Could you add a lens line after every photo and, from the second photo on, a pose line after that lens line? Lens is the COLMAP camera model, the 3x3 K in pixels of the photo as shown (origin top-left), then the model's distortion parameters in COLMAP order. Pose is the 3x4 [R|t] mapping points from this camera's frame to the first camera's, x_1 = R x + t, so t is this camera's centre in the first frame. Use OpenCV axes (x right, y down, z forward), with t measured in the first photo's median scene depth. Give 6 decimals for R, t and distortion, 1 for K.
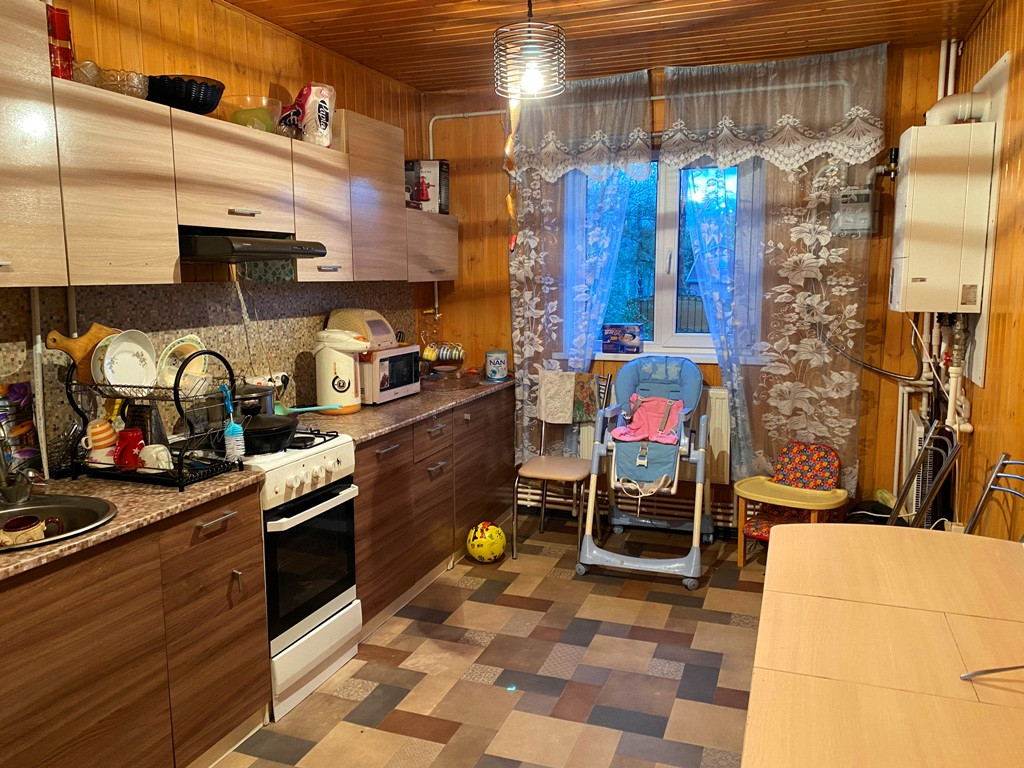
lens RADIAL K [[774.8, 0, 512.0], [0, 774.8, 384.0], [0, 0, 1]] dist [0.076983, -0.105748]
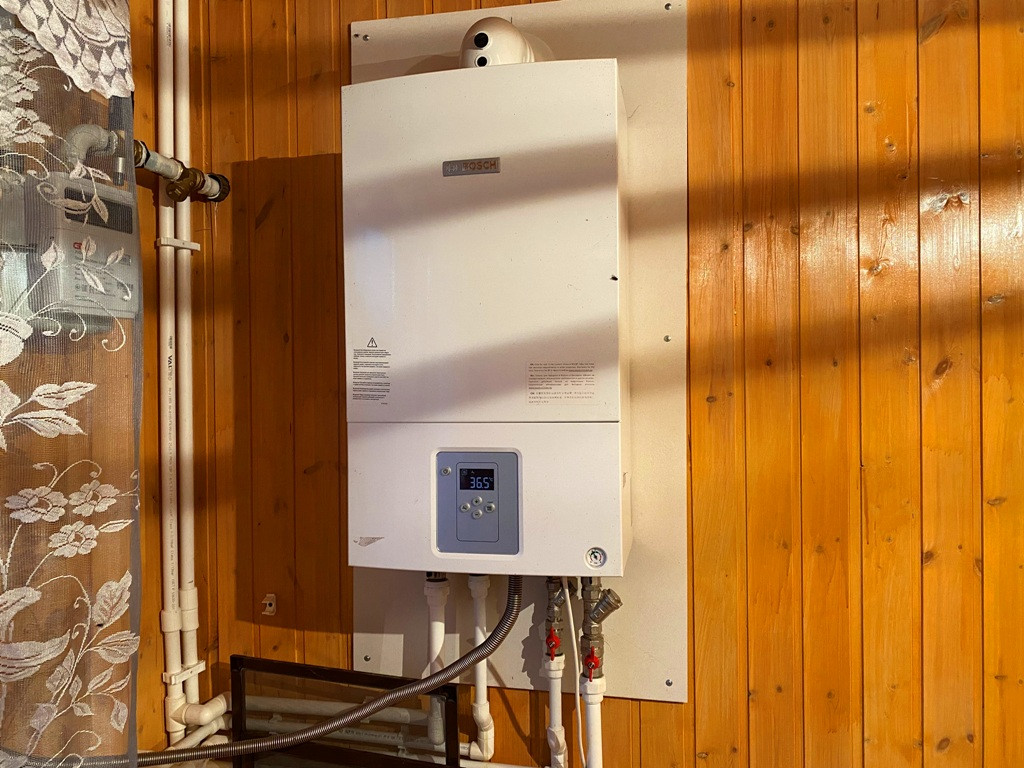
lens RADIAL K [[774.8, 0, 512.0], [0, 774.8, 384.0], [0, 0, 1]] dist [0.076983, -0.105748]
pose [[-0.141723, 0.005071, 0.989893, 0.132227], [0.149304, 0.988657, 0.016311, -0.154426], [-0.978582, 0.150107, -0.140872, 0.889283]]
